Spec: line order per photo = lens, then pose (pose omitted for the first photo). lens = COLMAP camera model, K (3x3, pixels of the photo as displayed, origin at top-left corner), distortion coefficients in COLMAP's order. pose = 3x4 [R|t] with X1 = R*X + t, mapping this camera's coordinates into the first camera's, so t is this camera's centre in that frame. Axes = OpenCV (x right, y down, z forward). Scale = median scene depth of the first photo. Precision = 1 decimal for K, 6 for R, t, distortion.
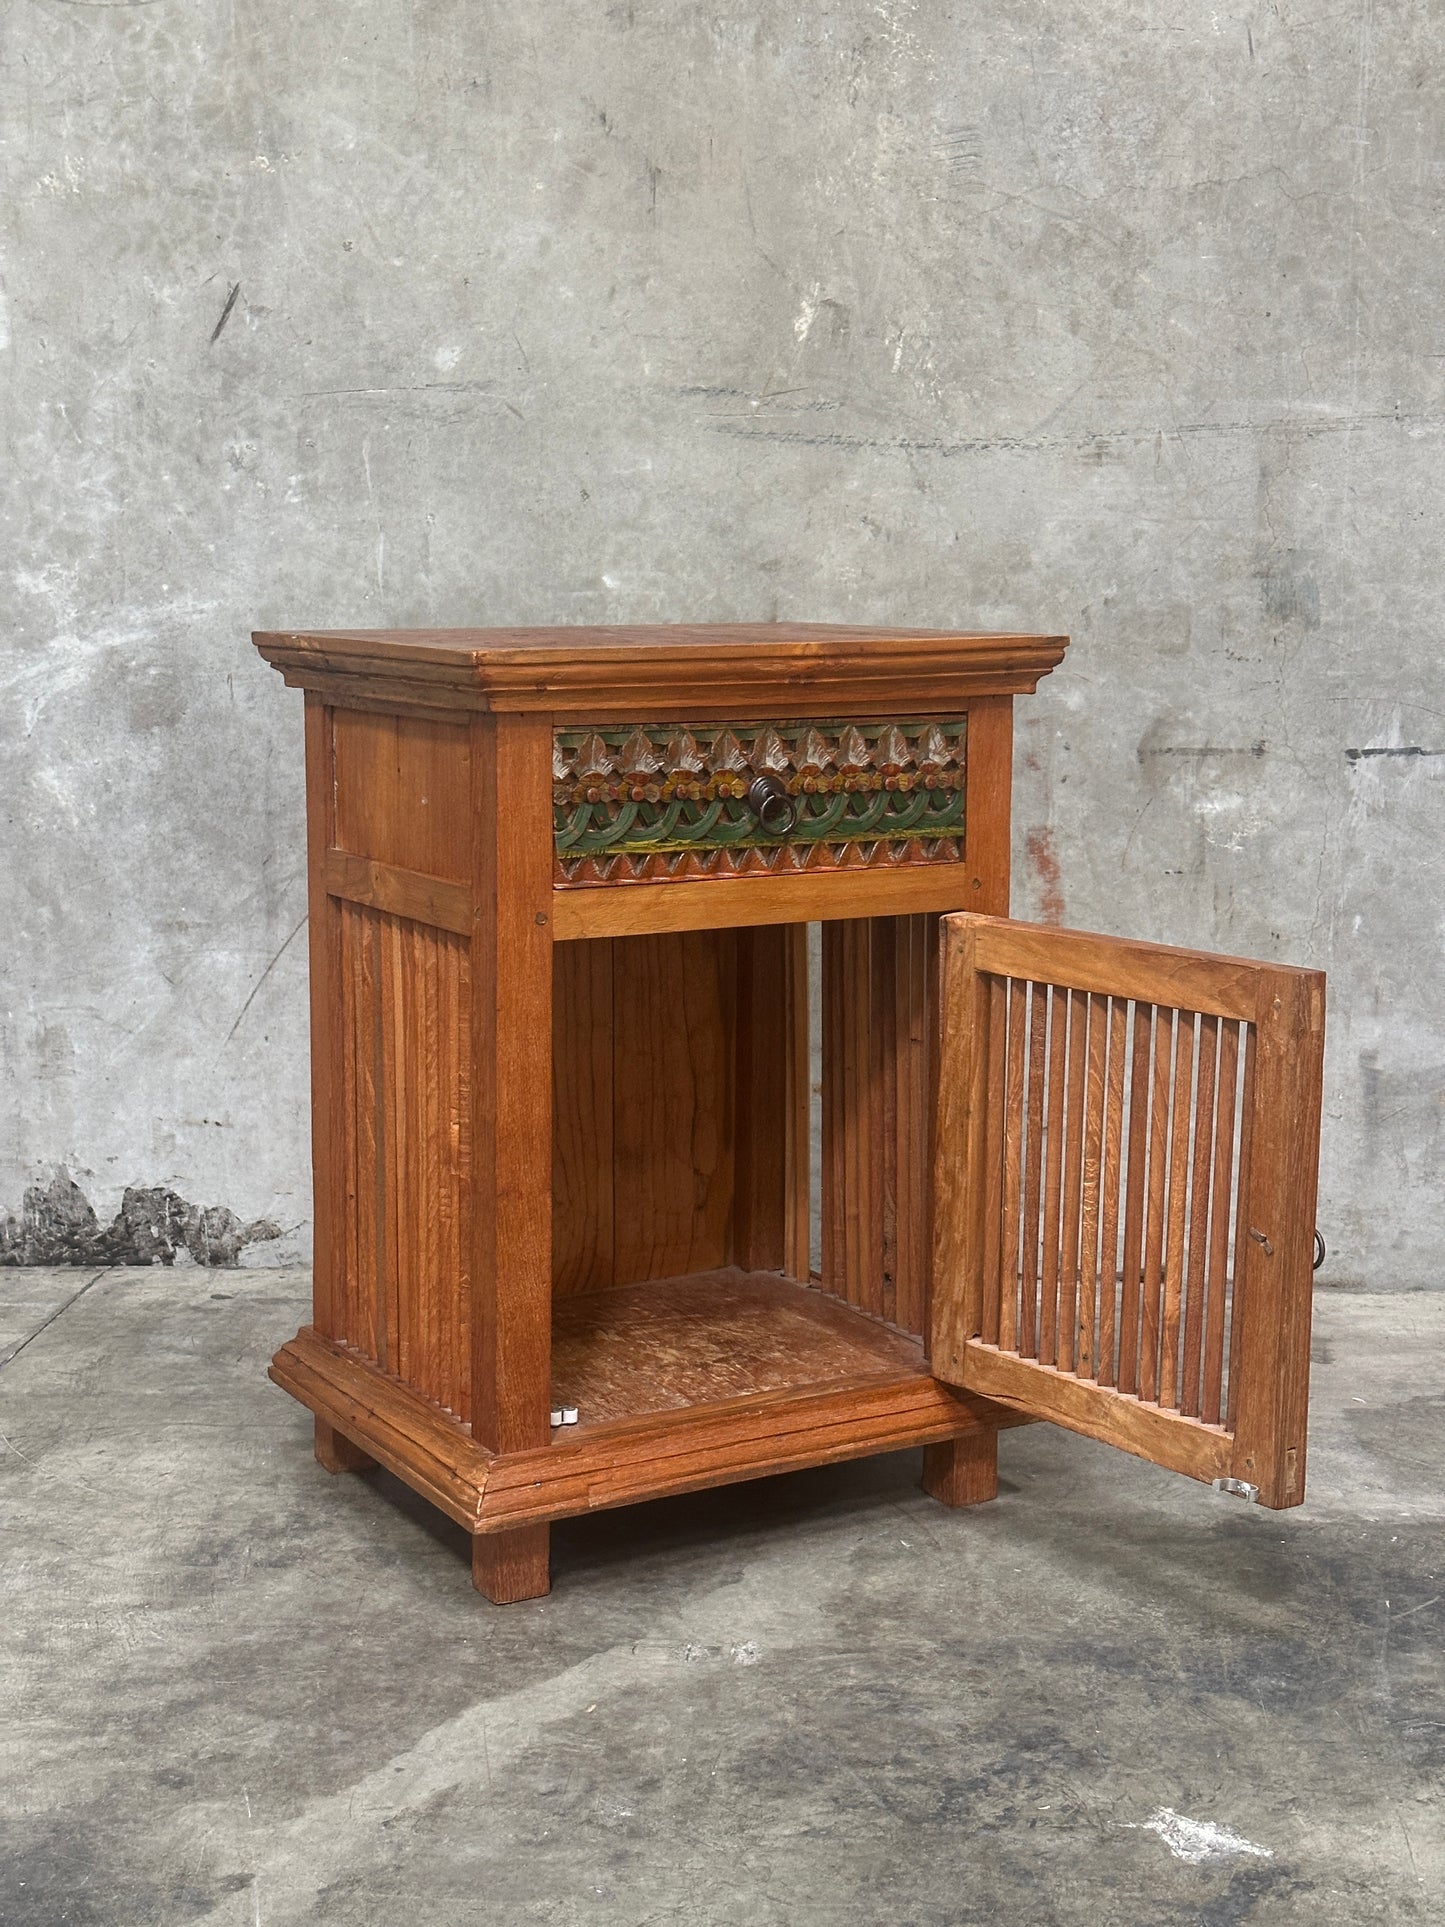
lens RADIAL K [[2725.0, 0, 751.0], [0, 2725.0, 931.1], [0, 0, 1]] dist [0.180456, -0.371249]
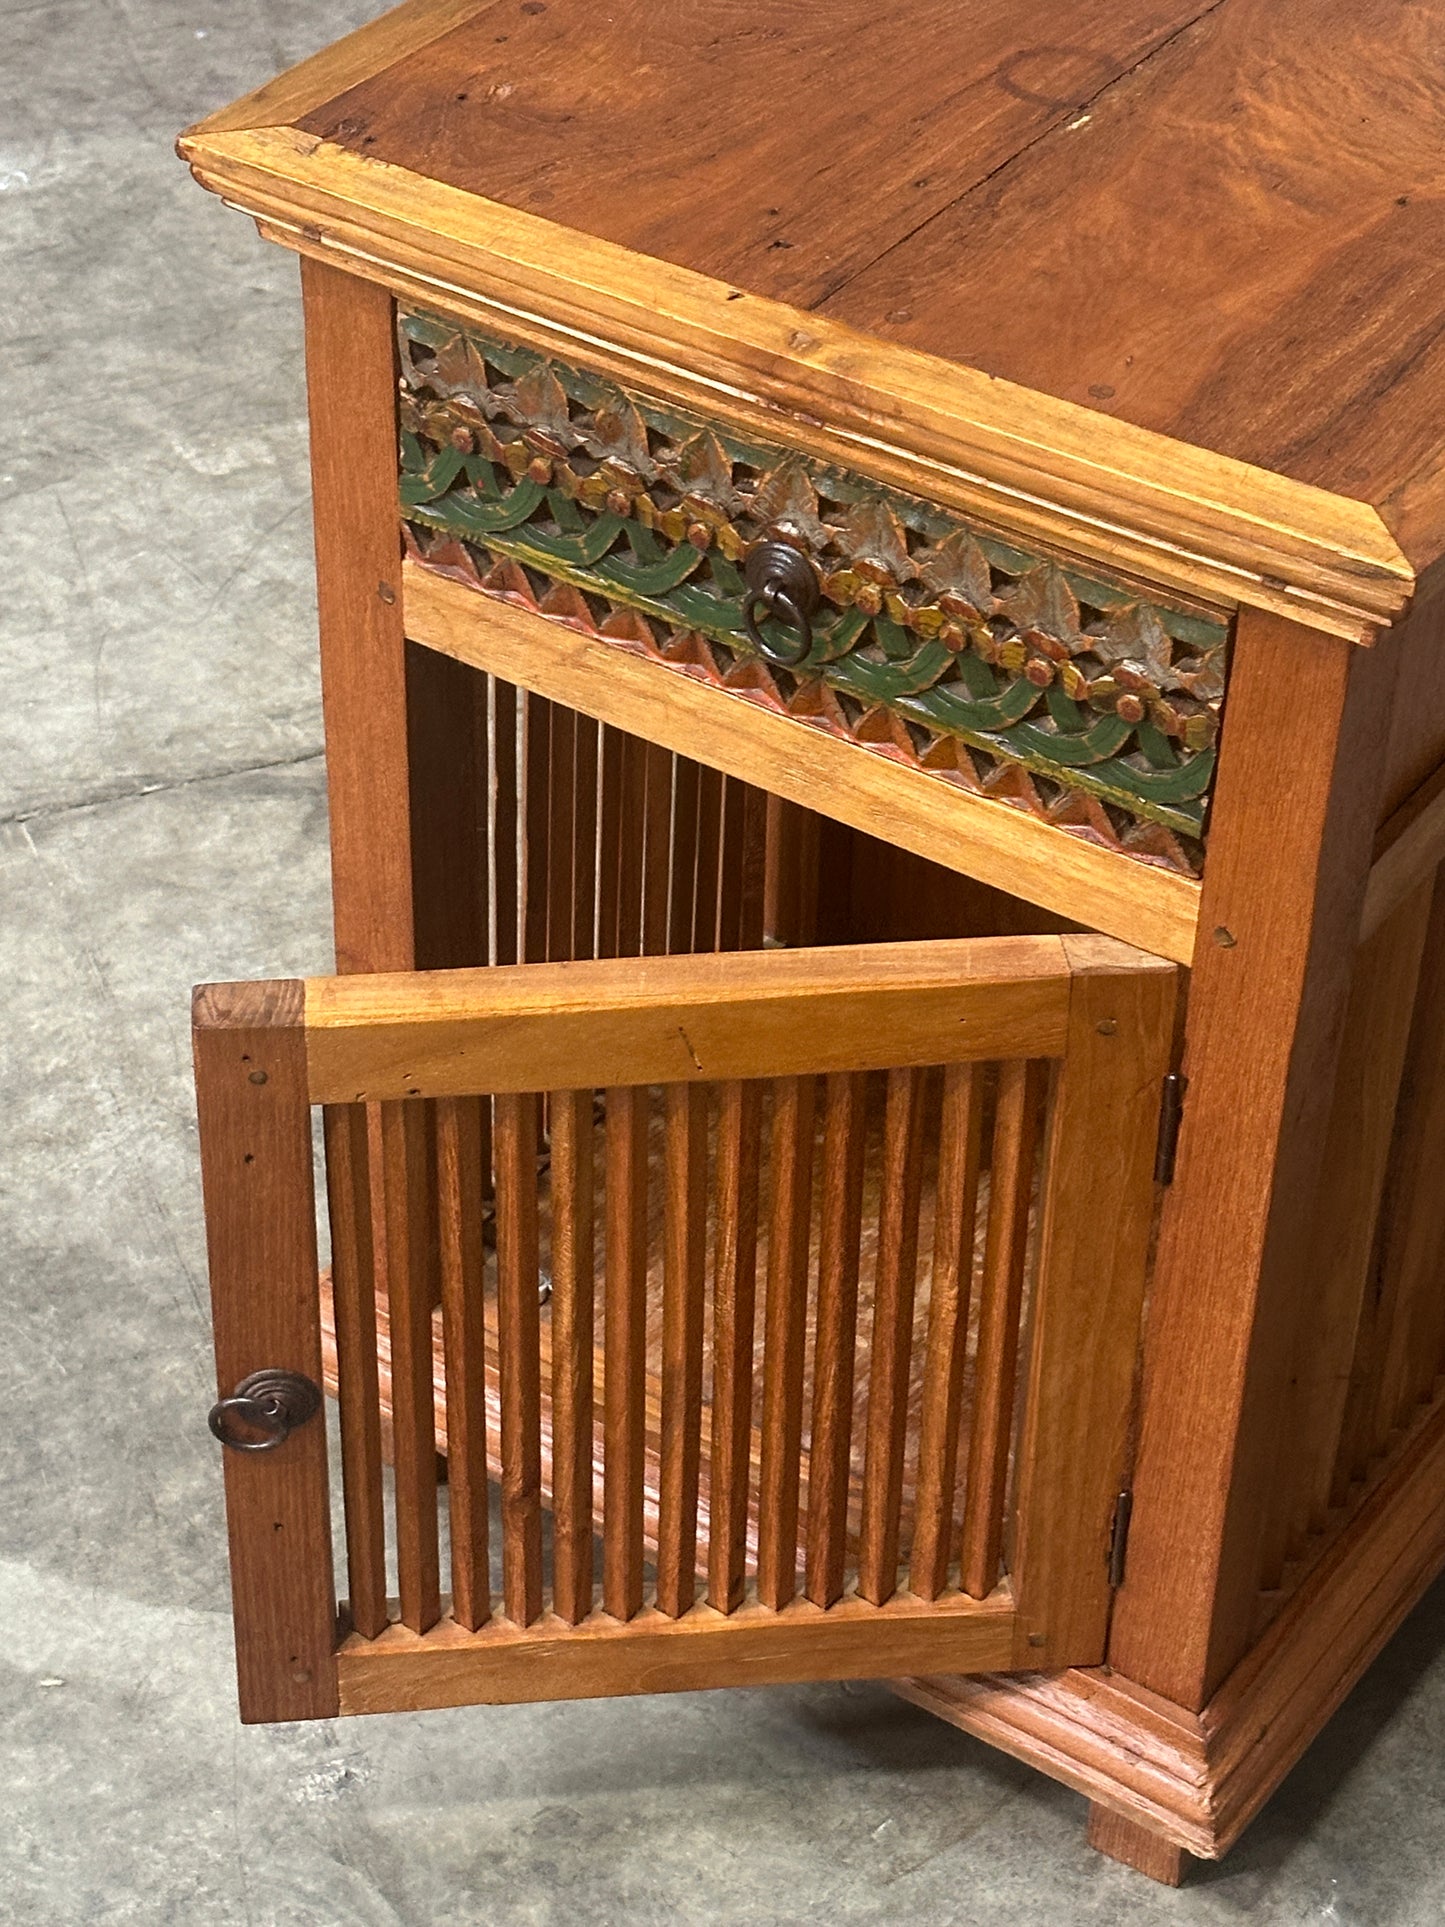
lens RADIAL K [[4117.4, 0, 724.0], [0, 4117.4, 937.1], [0, 0, 1]] dist [0.113289, 0.273556]
pose [[0.421168, 0.565529, -0.709080, 0.411559], [-0.145664, 0.813828, 0.562553, -0.301718], [0.895209, -0.133642, 0.425136, 0.488809]]
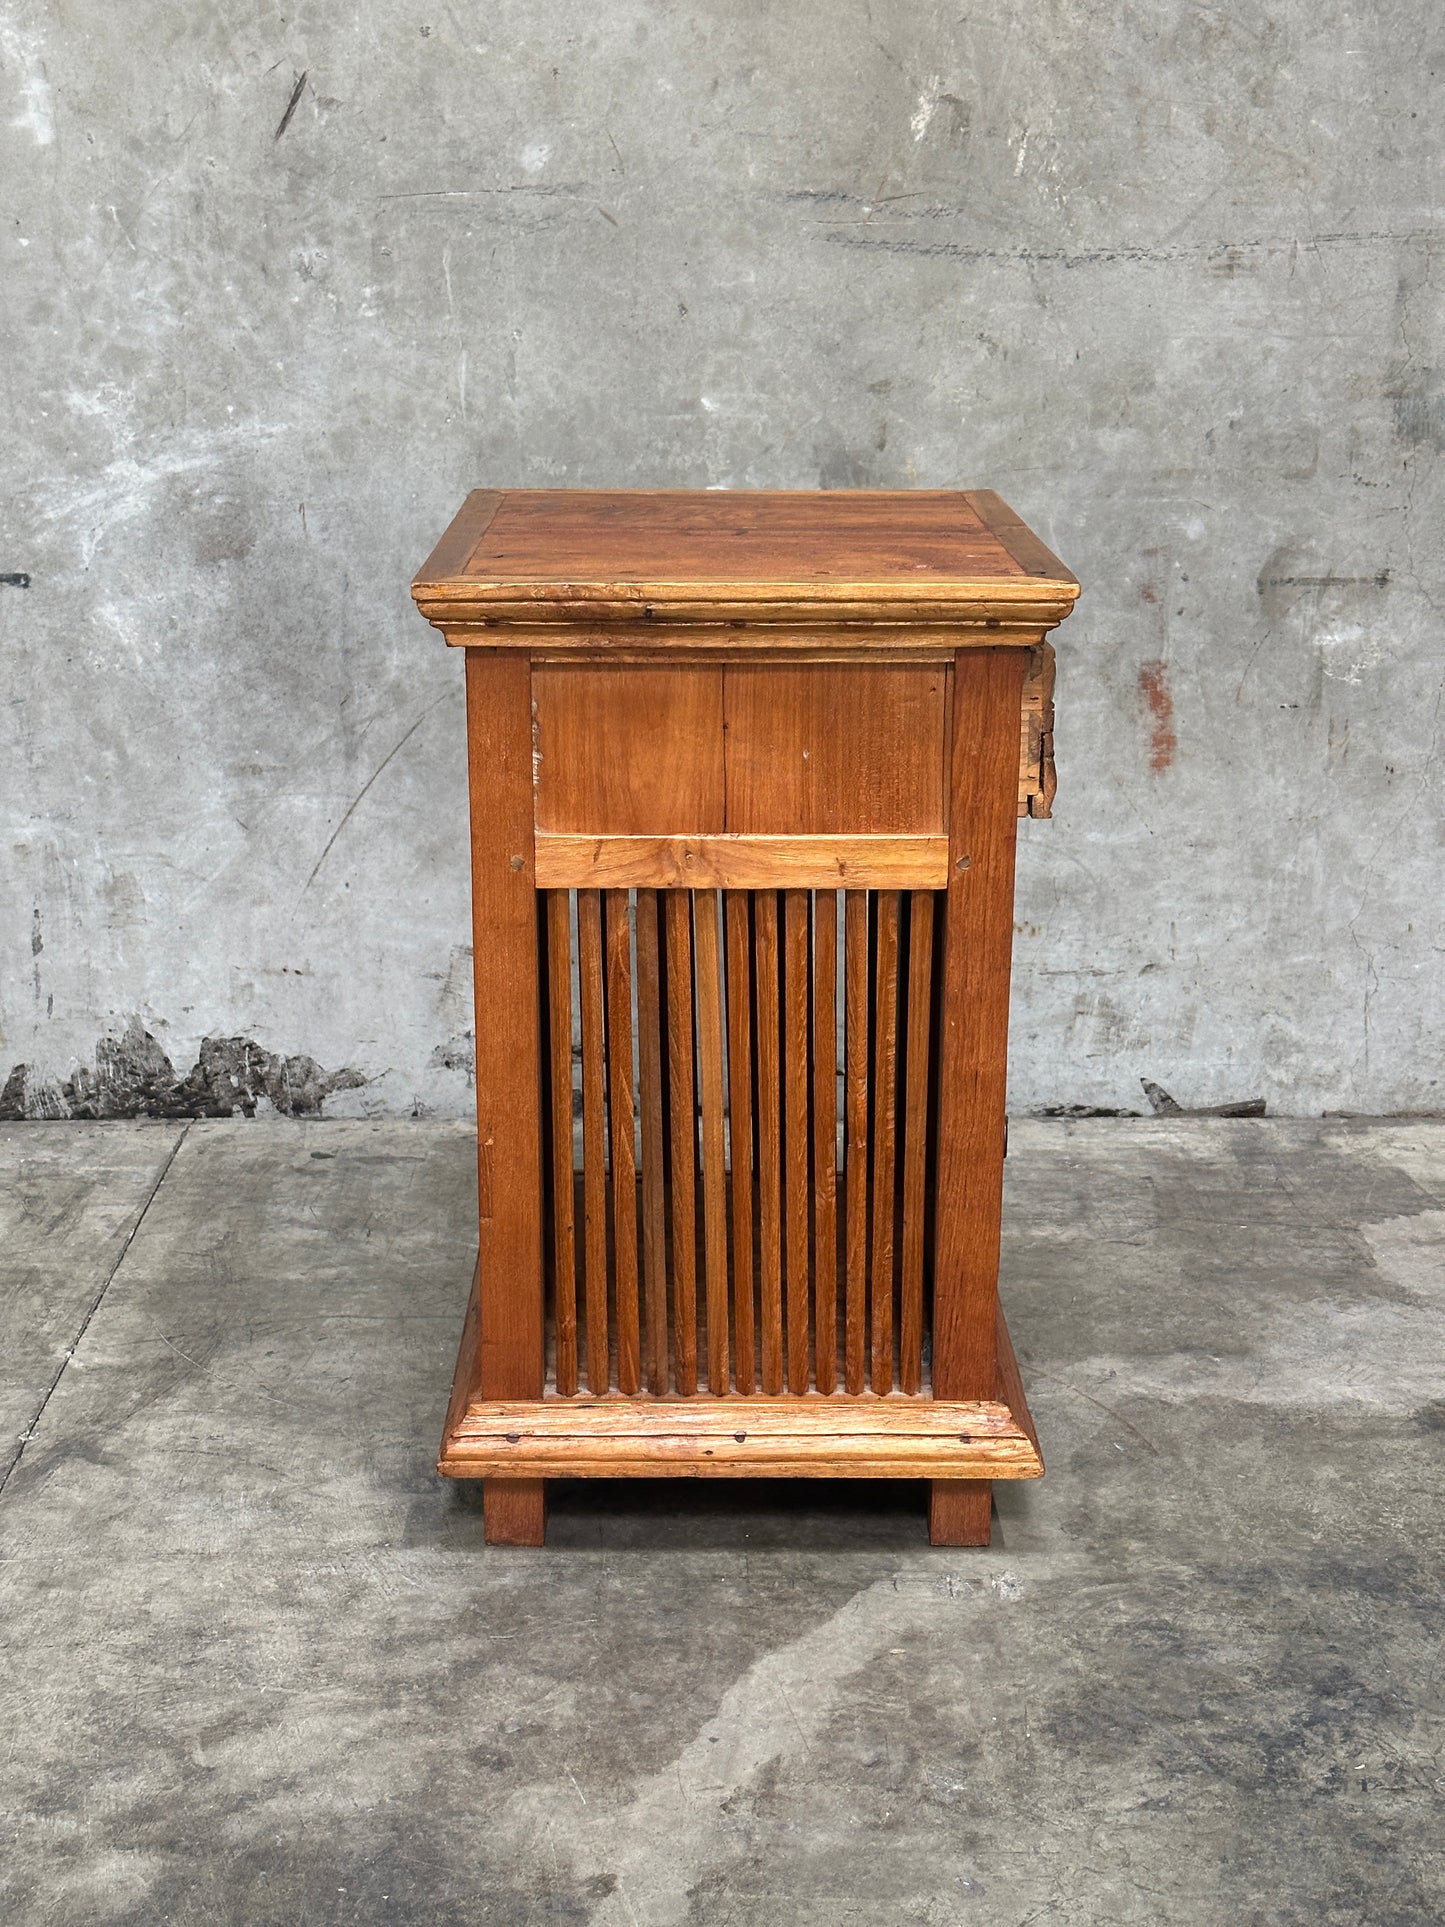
lens RADIAL K [[2719.9, 0, 728.1], [0, 2719.9, 981.7], [0, 0, 1]] dist [0.206602, -0.505142]
pose [[0.997204, -0.018153, 0.072489, -0.118852], [0.007282, 0.989036, 0.147498, -0.071239], [-0.074372, -0.146557, 0.986402, 0.038328]]
